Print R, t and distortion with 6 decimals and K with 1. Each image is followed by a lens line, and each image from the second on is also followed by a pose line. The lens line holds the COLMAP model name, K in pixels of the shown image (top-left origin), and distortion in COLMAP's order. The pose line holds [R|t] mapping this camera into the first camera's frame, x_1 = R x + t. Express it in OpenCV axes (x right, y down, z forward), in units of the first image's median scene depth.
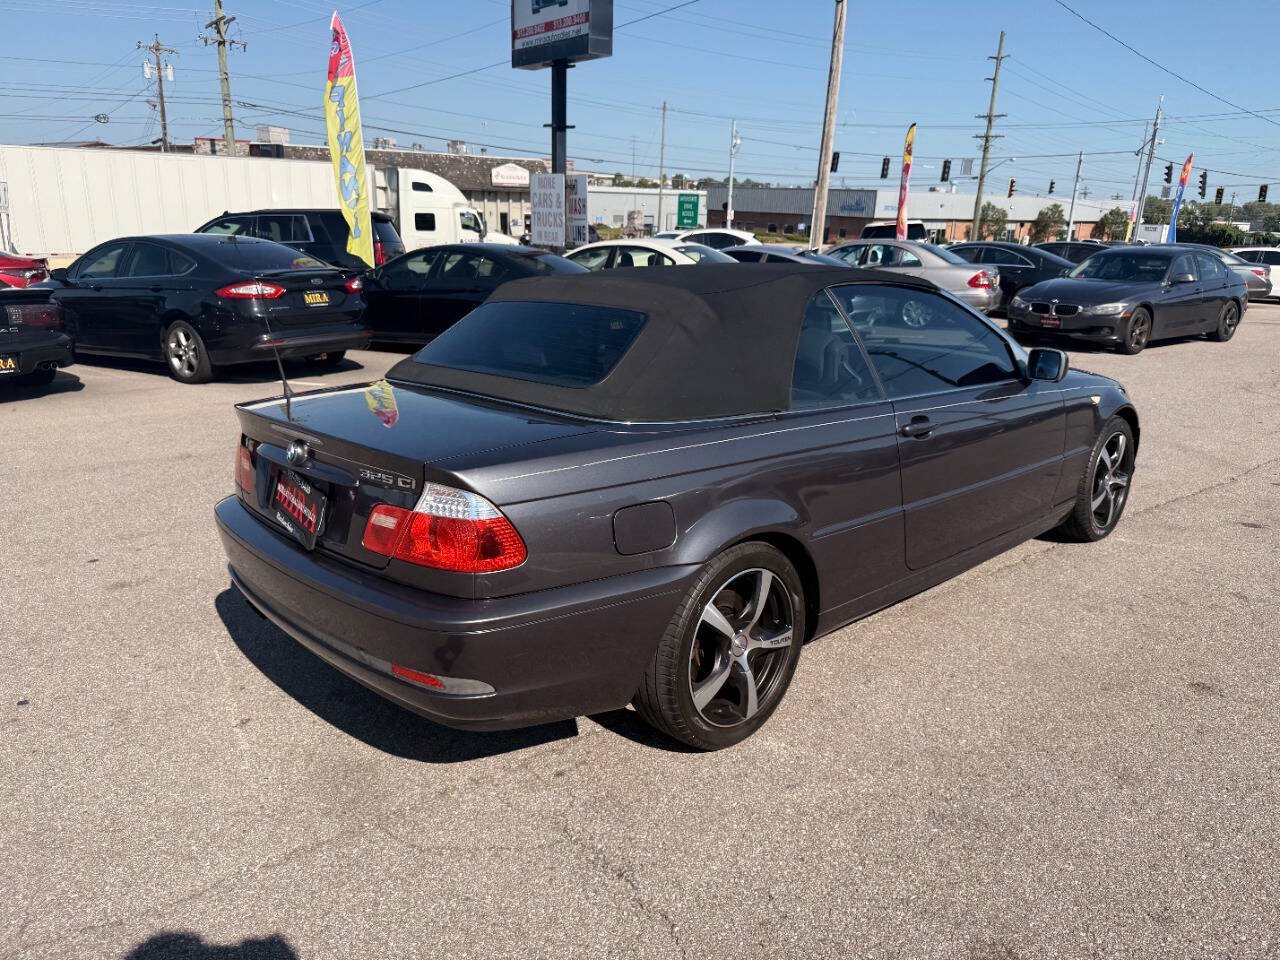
lens RADIAL K [[955.3, 0, 633.3], [0, 955.3, 483.8], [0, 0, 1]] dist [-0.008880, -0.006778]
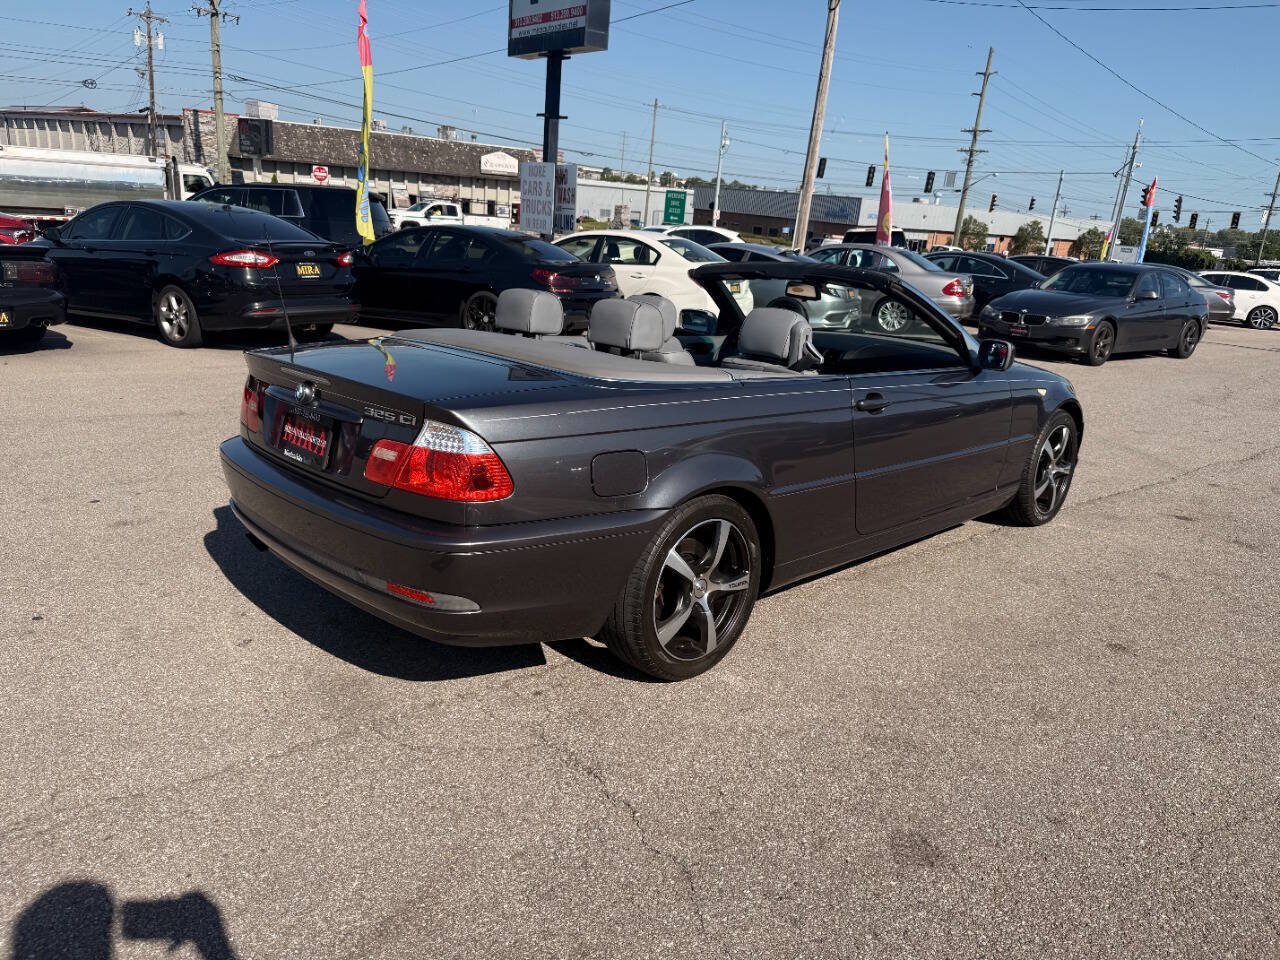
lens RADIAL K [[952.7, 0, 640.0], [0, 952.7, 480.0], [0, 0, 1]] dist [-0.001110, -0.016910]
pose [[0.998527, 0.042990, 0.033109, -0.000914], [-0.043015, 0.999074, 0.000037, 0.008910], [-0.033077, -0.001462, 0.999452, -0.018900]]
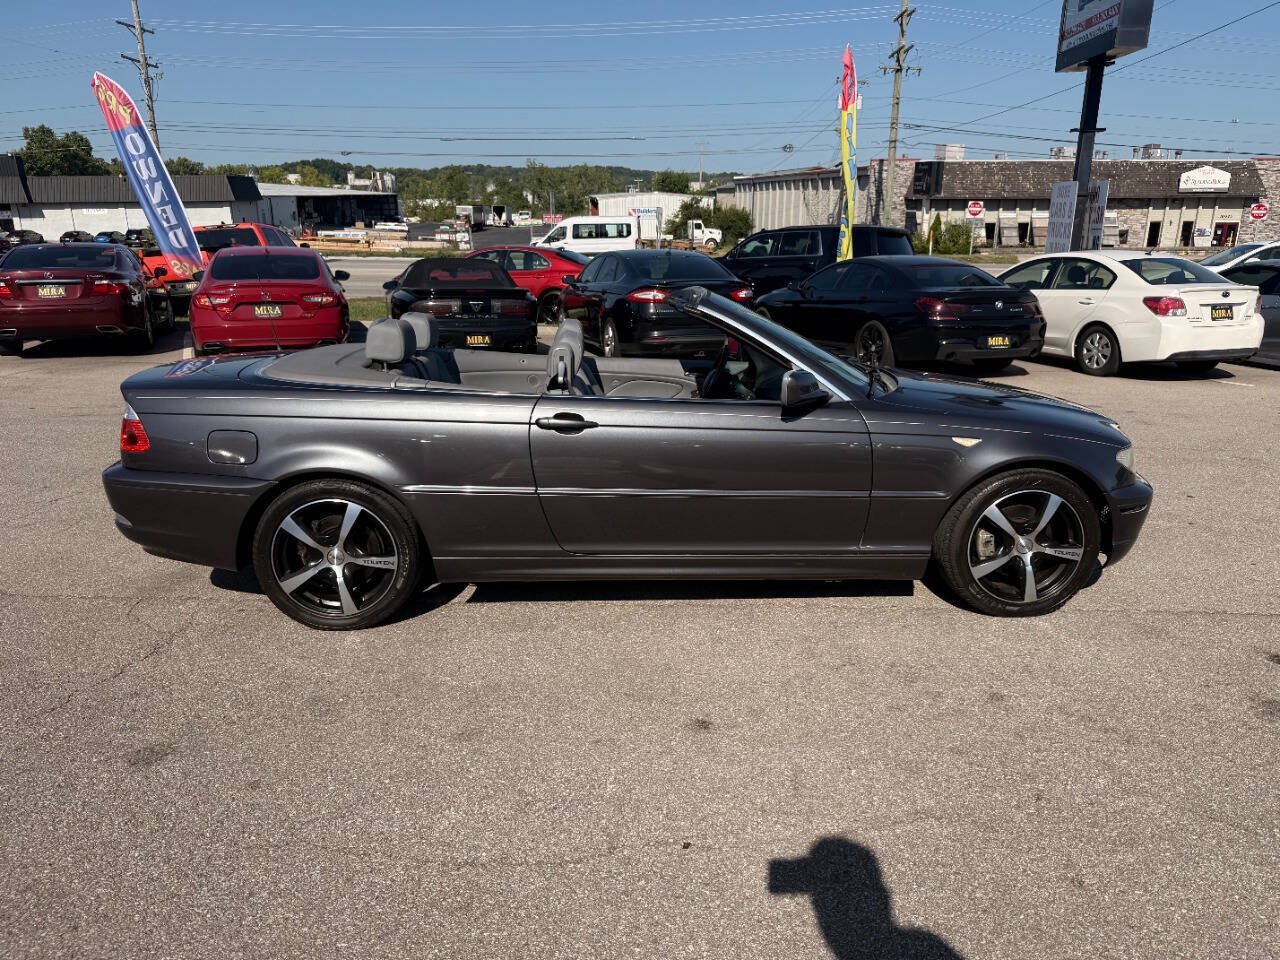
lens RADIAL K [[949.5, 0, 648.8], [0, 949.5, 481.2], [0, 0, 1]] dist [-0.003411, -0.012355]
pose [[0.762002, 0.147832, -0.630475, 0.227573], [-0.156308, 0.986795, 0.042465, -0.011156], [0.628427, 0.066190, 0.775047, 0.044164]]
